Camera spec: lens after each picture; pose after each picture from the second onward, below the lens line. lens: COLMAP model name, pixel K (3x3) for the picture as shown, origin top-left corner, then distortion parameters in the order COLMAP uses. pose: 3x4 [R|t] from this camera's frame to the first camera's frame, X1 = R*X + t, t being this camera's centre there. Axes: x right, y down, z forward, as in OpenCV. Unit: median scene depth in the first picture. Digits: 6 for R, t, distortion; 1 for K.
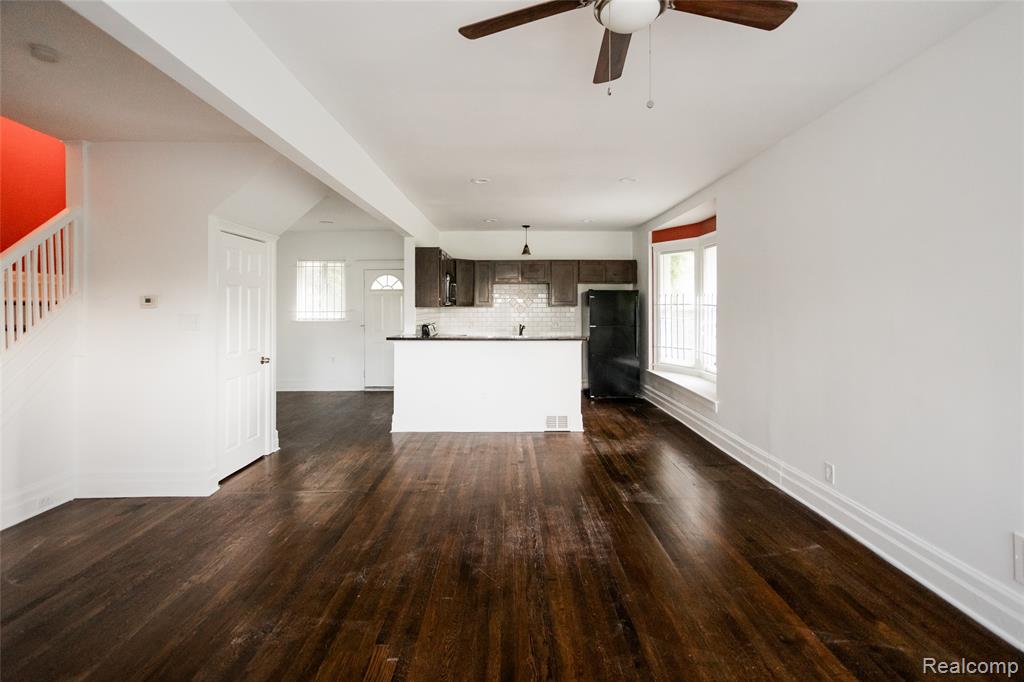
lens RADIAL K [[486.5, 0, 511.2], [0, 486.5, 302.5], [0, 0, 1]] dist [0.002344, 0.000647]
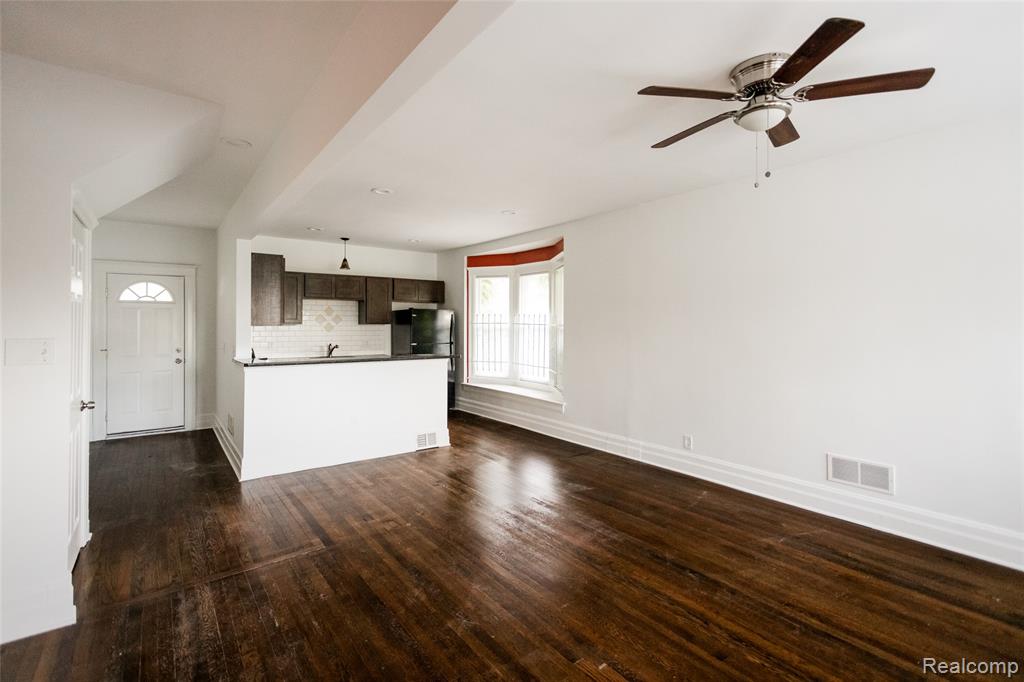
lens RADIAL K [[475.7, 0, 511.9], [0, 475.7, 319.3], [0, 0, 1]] dist [0.002175, 0.000714]
pose [[0.806361, 0.008953, 0.591356, -0.326738], [-0.009511, 0.999952, -0.002171, -0.003672], [-0.591347, -0.003874, 0.806408, 0.093149]]
